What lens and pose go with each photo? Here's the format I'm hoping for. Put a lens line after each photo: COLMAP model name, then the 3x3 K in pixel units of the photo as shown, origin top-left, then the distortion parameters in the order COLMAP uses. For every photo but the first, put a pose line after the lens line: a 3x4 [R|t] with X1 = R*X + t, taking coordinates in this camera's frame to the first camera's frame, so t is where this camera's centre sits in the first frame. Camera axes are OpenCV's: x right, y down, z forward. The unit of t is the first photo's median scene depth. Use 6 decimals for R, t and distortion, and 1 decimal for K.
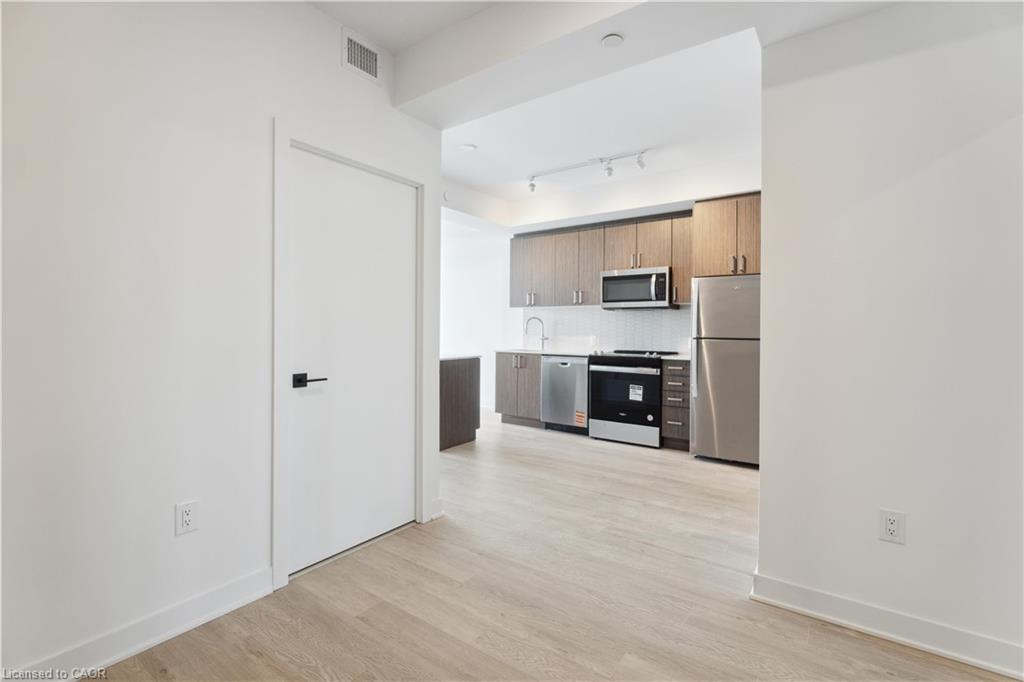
lens RADIAL K [[462.3, 0, 515.3], [0, 462.3, 330.5], [0, 0, 1]] dist [-0.000908, -0.000145]
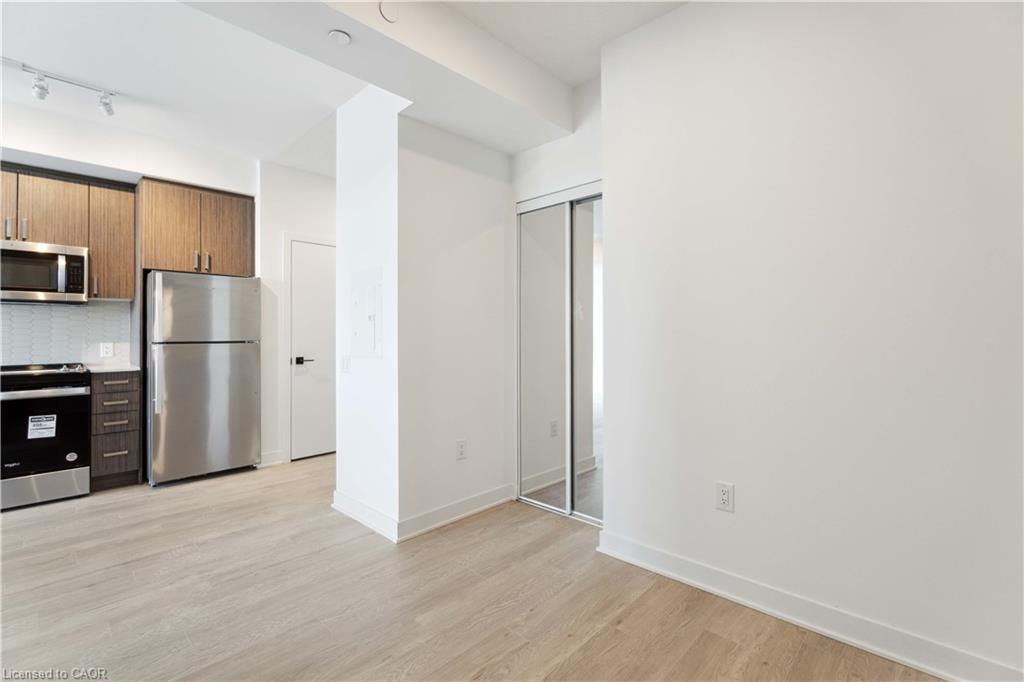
lens RADIAL K [[462.3, 0, 515.3], [0, 462.3, 330.5], [0, 0, 1]] dist [-0.000908, -0.000145]
pose [[0.145118, -0.000847, 0.989414, -0.289606], [0.006343, 0.999980, -0.000074, -0.001489], [-0.989394, 0.006286, 0.145121, 0.202425]]
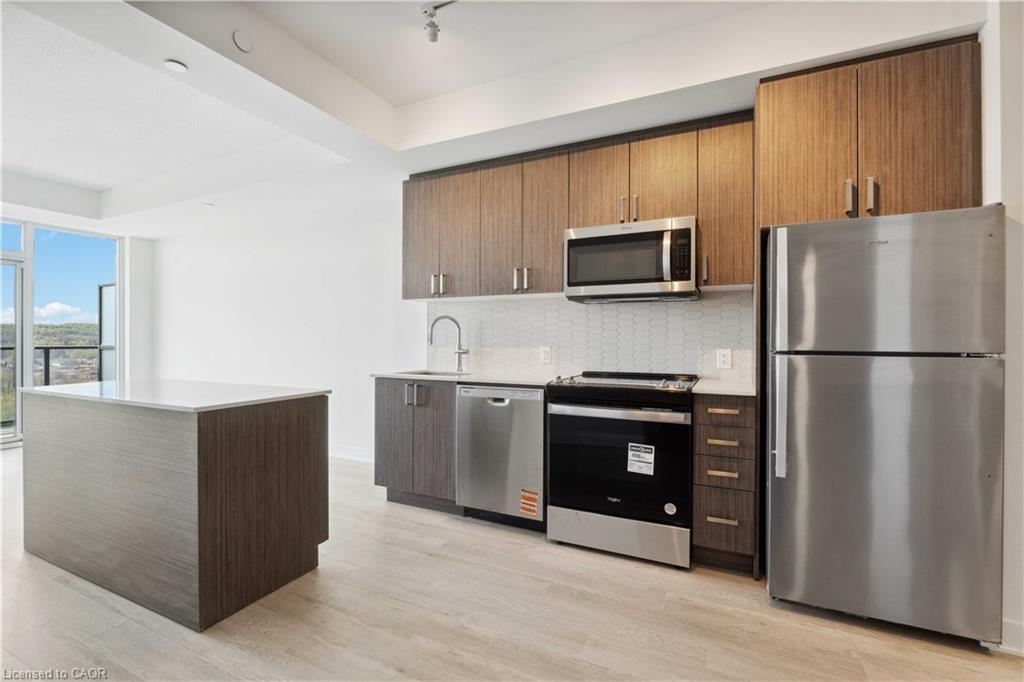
lens RADIAL K [[447.8, 0, 516.4], [0, 447.8, 339.3], [0, 0, 1]] dist [-0.013618, -0.000049]
pose [[0.984992, -0.003964, 0.172557, 0.038412], [0.004200, 0.999991, -0.001003, 0.002367], [-0.172551, 0.001713, 0.984999, 0.505460]]
